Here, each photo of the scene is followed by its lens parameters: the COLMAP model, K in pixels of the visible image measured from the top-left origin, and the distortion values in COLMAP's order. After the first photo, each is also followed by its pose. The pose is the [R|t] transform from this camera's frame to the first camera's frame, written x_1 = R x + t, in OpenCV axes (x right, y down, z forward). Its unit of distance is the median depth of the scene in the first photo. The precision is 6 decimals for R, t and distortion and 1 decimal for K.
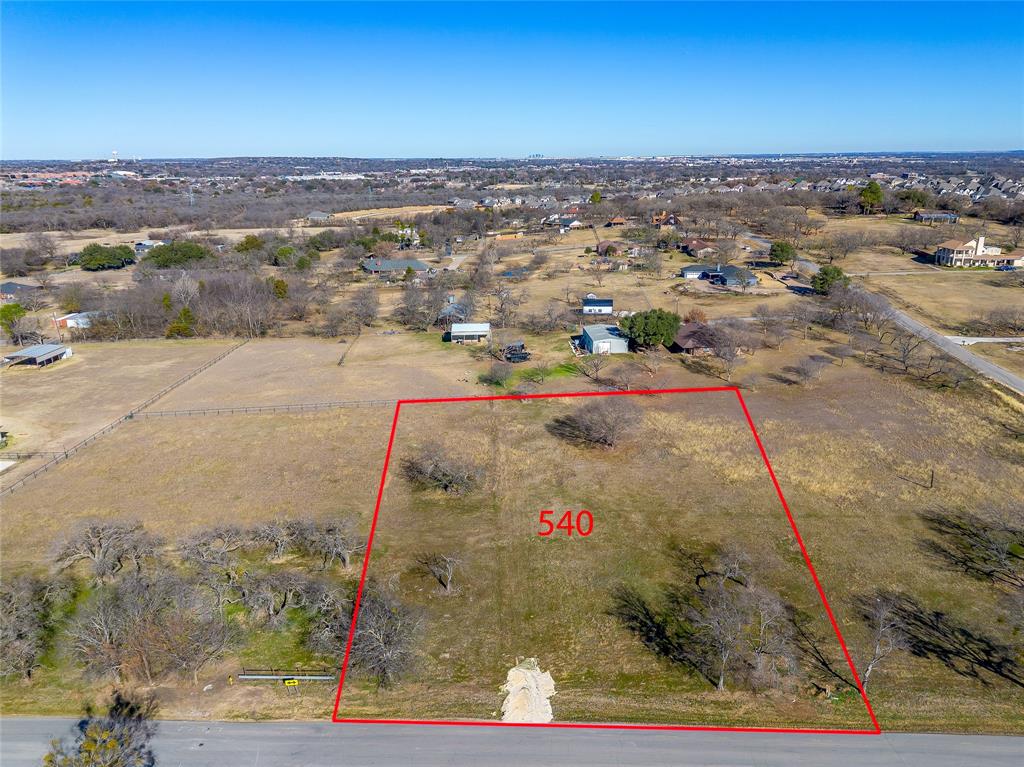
lens RADIAL K [[718.6, 0, 506.7], [0, 718.6, 386.5], [0, 0, 1]] dist [0.083603, -0.087574]
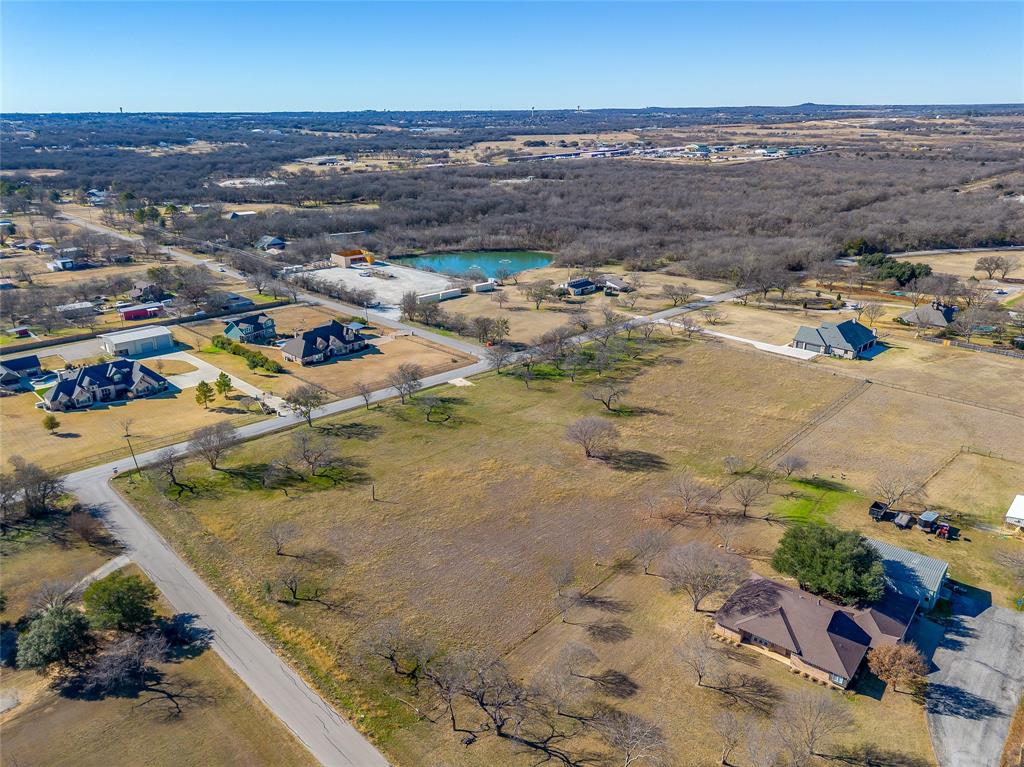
lens RADIAL K [[732.5, 0, 510.9], [0, 732.5, 403.0], [0, 0, 1]] dist [0.083963, -0.091055]
pose [[-0.681778, 0.287543, -0.672679, 0.547044], [-0.205775, 0.807013, 0.553523, -0.343092], [0.702022, 0.515800, -0.491035, 0.758768]]
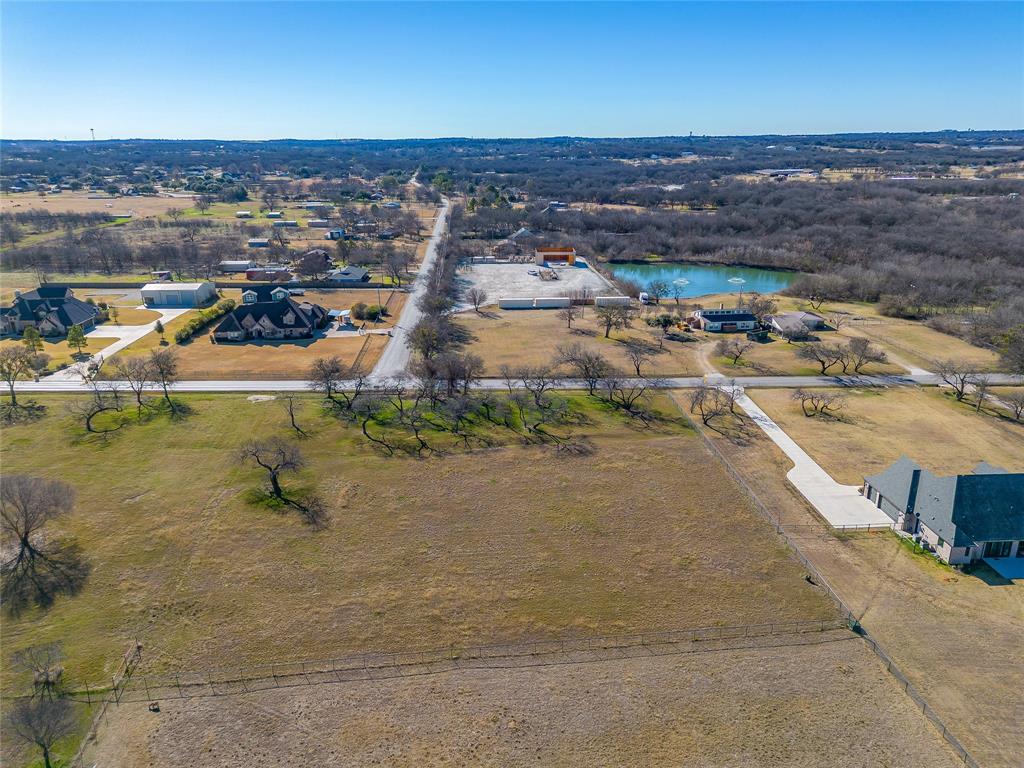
lens RADIAL K [[725.9, 0, 516.6], [0, 725.9, 387.2], [0, 0, 1]] dist [0.084587, -0.087141]
pose [[-0.993760, 0.055430, -0.096790, -0.144846], [-0.012660, 0.806107, 0.591634, -0.249233], [0.110818, 0.589168, -0.800375, 0.796083]]
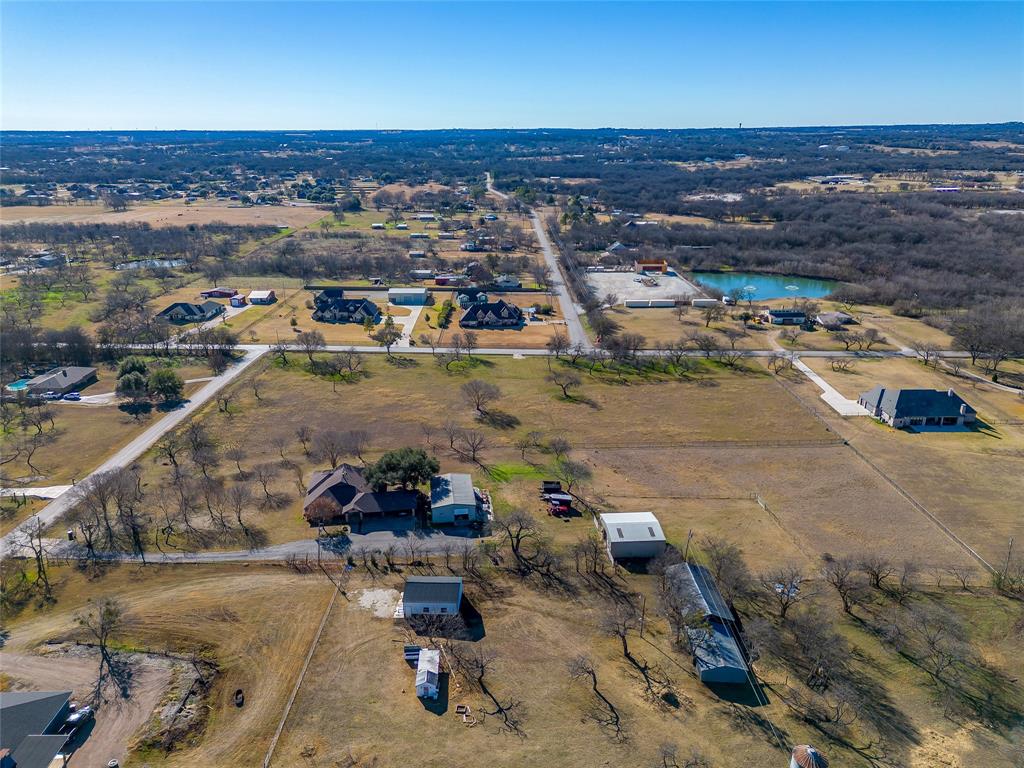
lens RADIAL K [[750.3, 0, 506.6], [0, 750.3, 408.5], [0, 0, 1]] dist [0.080833, -0.093381]
pose [[-0.998347, 0.039007, -0.042202, 0.077291], [0.004684, 0.787144, 0.616751, -0.506978], [0.057277, 0.615534, -0.786026, 1.211678]]
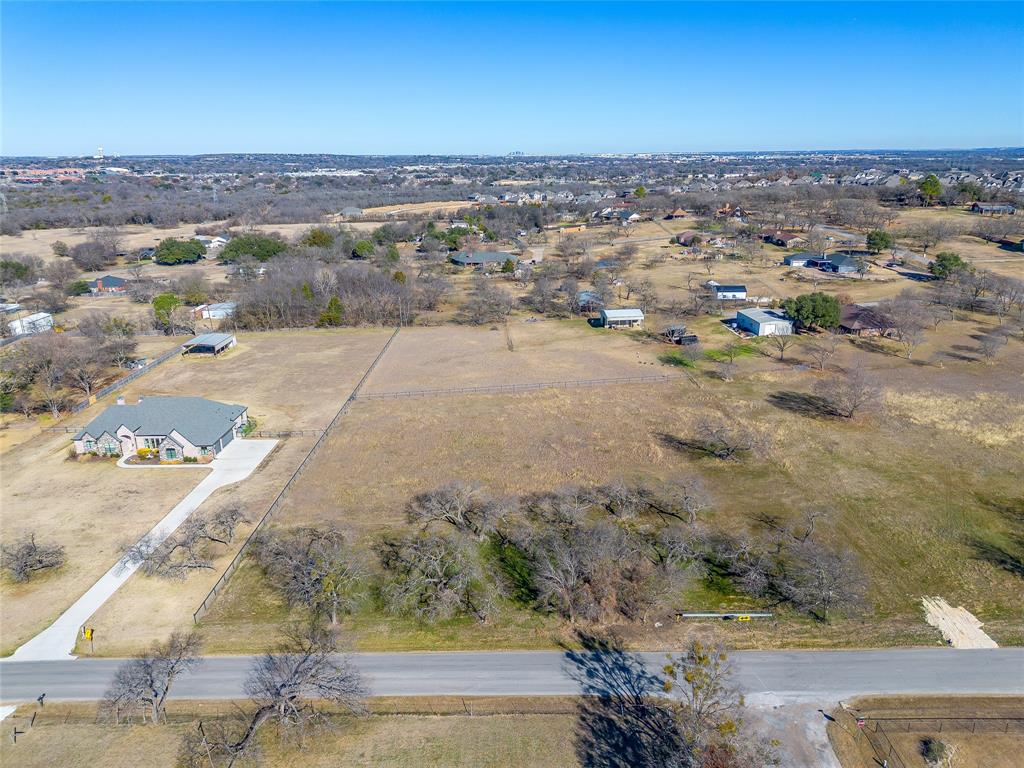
lens RADIAL K [[712.8, 0, 515.8], [0, 712.8, 385.1], [0, 0, 1]] dist [0.086123, -0.090233]
pose [[0.999255, -0.011447, 0.036866, -0.195866], [0.011295, 0.999927, 0.004309, 0.012652], [-0.036913, -0.003889, 0.999311, -0.023392]]
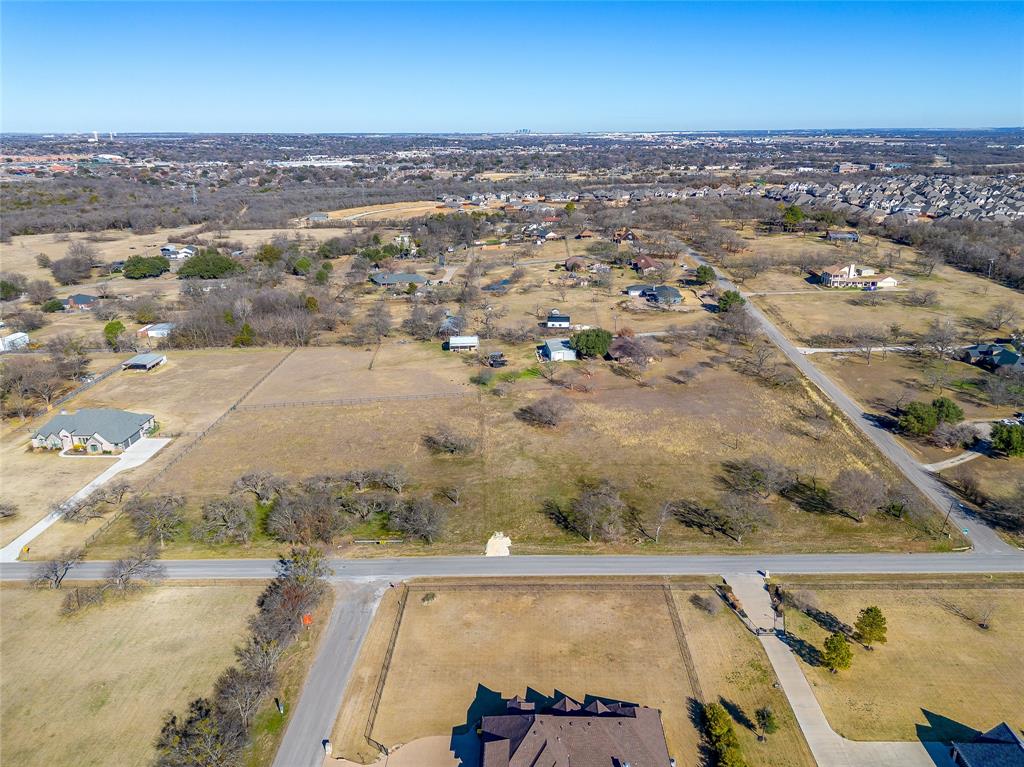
lens RADIAL K [[725.9, 0, 516.6], [0, 725.9, 386.7], [0, 0, 1]] dist [0.084587, -0.087141]
pose [[0.999526, -0.005789, 0.030231, 0.006262], [0.004949, 0.999601, 0.027801, -0.024905], [-0.030380, -0.027638, 0.999156, -0.304453]]
